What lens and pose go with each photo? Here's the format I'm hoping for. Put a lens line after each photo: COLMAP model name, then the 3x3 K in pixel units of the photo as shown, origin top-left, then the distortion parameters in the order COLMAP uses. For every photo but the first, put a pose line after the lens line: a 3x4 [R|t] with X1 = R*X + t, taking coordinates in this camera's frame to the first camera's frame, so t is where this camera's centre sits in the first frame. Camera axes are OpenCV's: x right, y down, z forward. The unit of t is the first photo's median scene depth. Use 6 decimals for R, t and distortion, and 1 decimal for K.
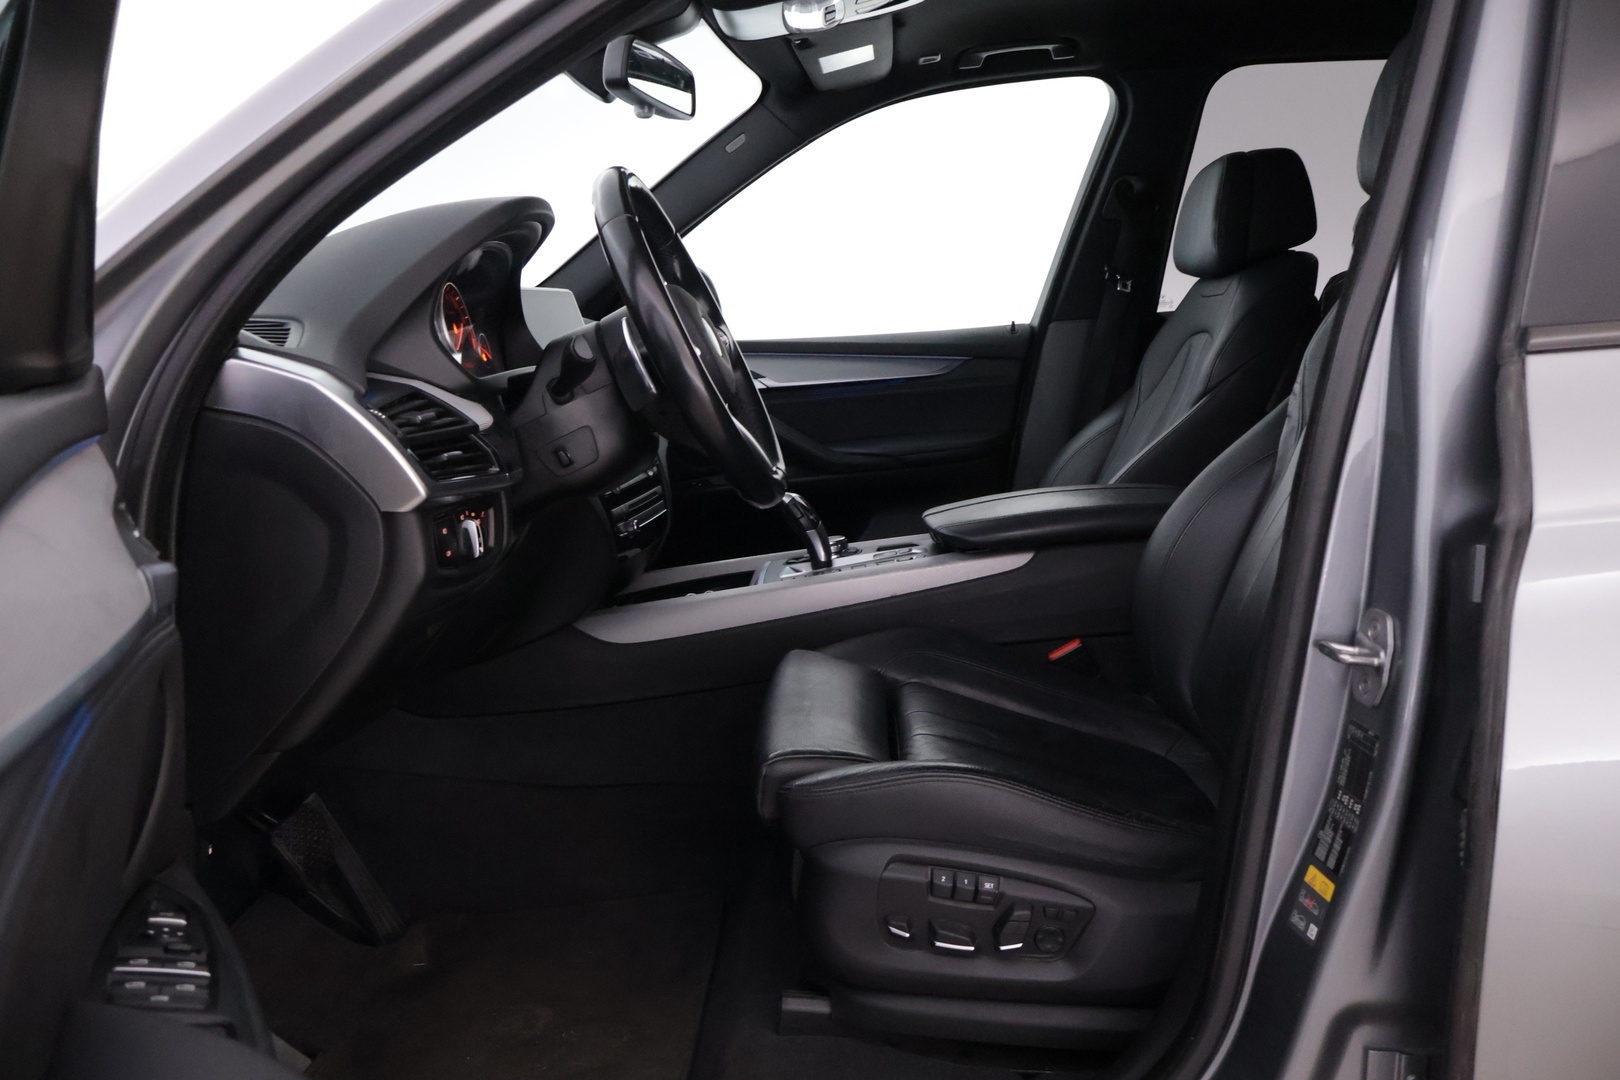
lens RADIAL K [[1361.9, 0, 808.5], [0, 1361.9, 546.1], [0, 0, 1]] dist [-0.005091, 0.001027]
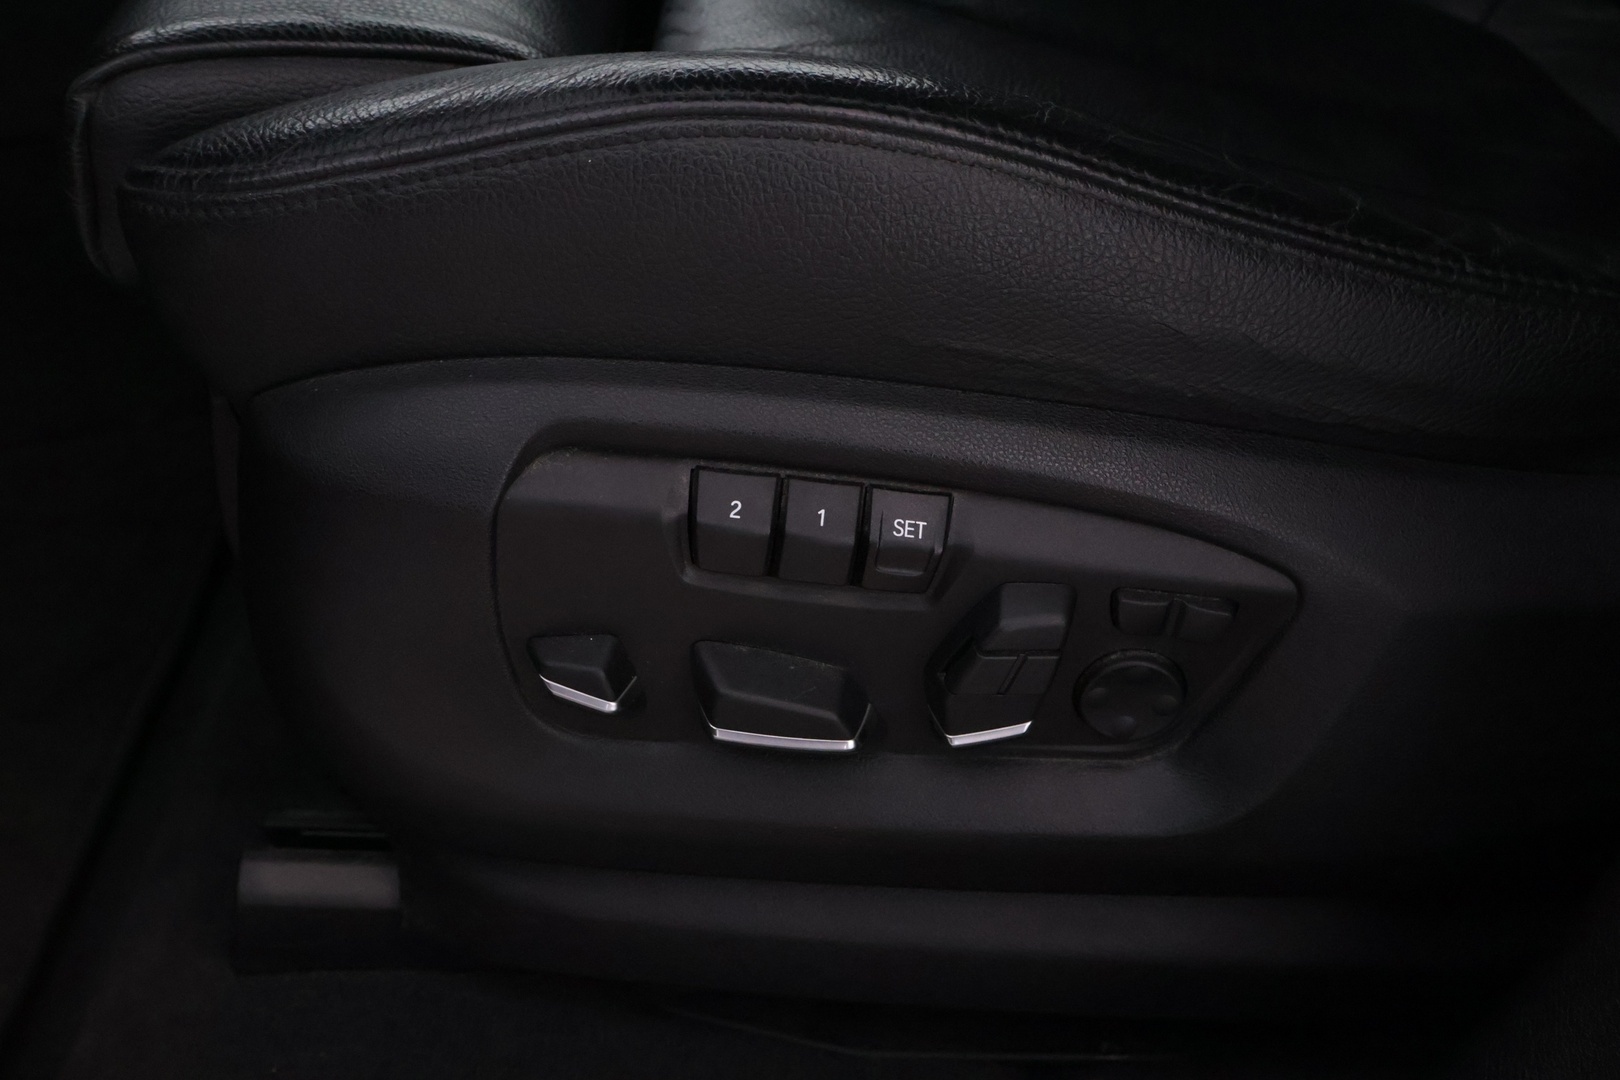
lens RADIAL K [[2190.0, 0, 813.6], [0, 2190.0, 541.7], [0, 0, 1]] dist [0.033873, 0.000000]
pose [[0.999190, -0.028006, 0.028884, 0.101149], [0.015562, 0.931091, 0.364455, 0.096239], [-0.037101, -0.363711, 0.930773, 0.600400]]
